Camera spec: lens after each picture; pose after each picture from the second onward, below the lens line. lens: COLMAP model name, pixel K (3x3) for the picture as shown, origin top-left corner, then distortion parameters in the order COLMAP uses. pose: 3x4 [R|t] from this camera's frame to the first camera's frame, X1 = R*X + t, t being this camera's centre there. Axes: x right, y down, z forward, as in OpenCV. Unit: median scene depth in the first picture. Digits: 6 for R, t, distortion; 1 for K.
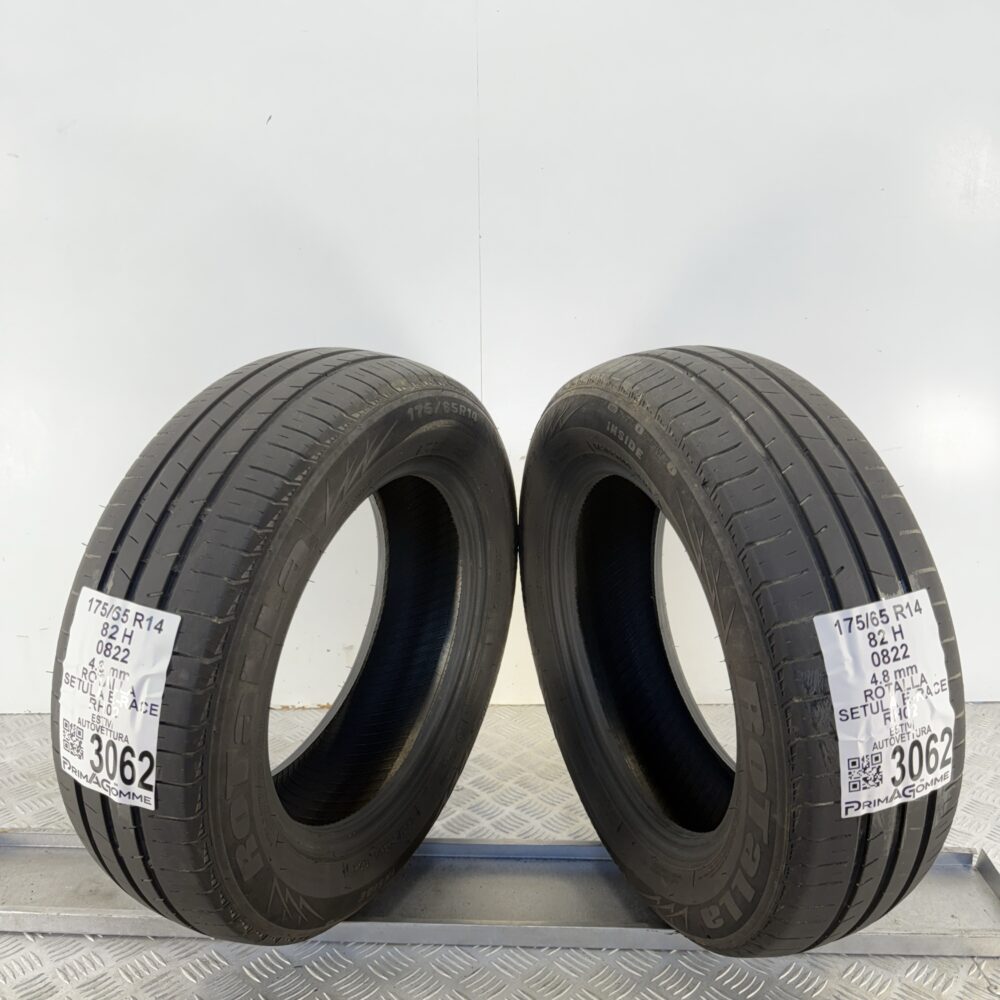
lens RADIAL K [[936.4, 0, 500.0], [0, 936.4, 500.0], [0, 0, 1]] dist [0.095304, -0.201113]
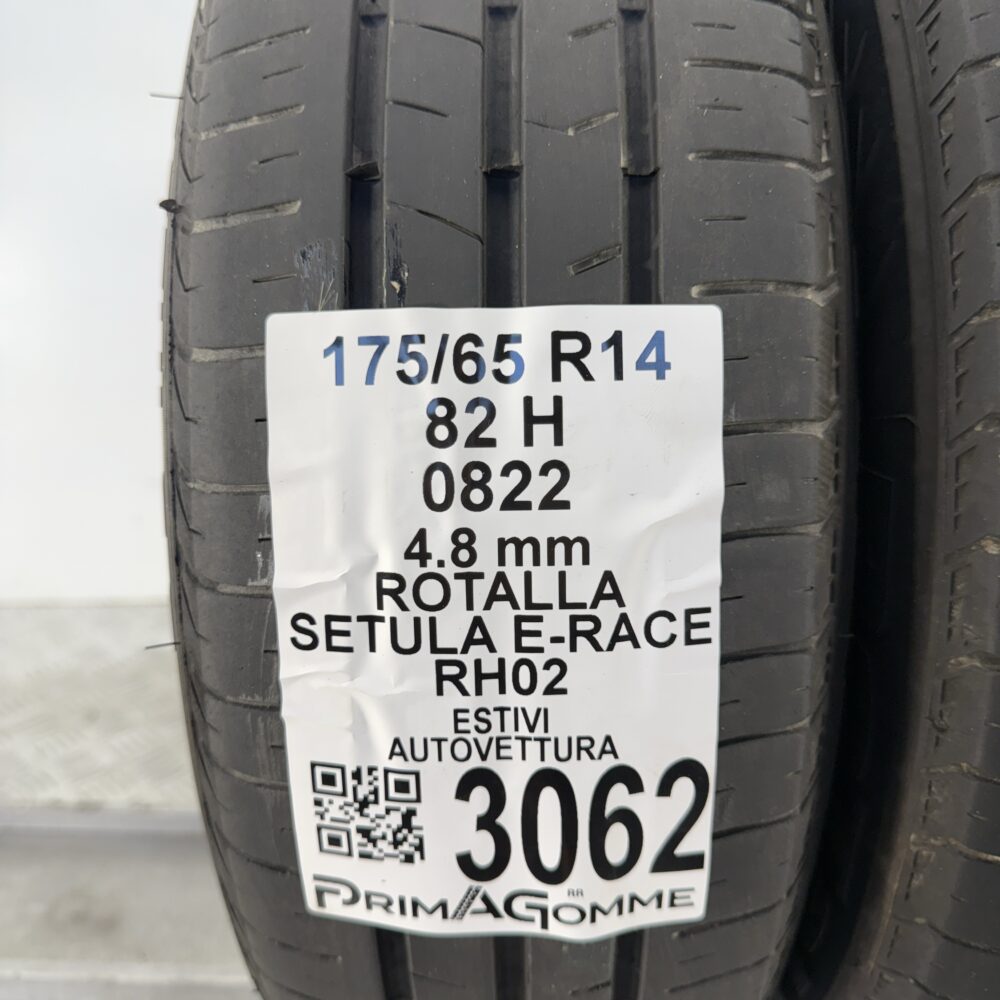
lens RADIAL K [[936.4, 0, 500.0], [0, 936.4, 500.0], [0, 0, 1]] dist [0.095304, -0.201113]
pose [[0.903970, -0.252535, 0.345057, -0.510790], [0.207840, 0.964729, 0.161559, 0.118016], [-0.373686, -0.074327, 0.924573, 0.734369]]
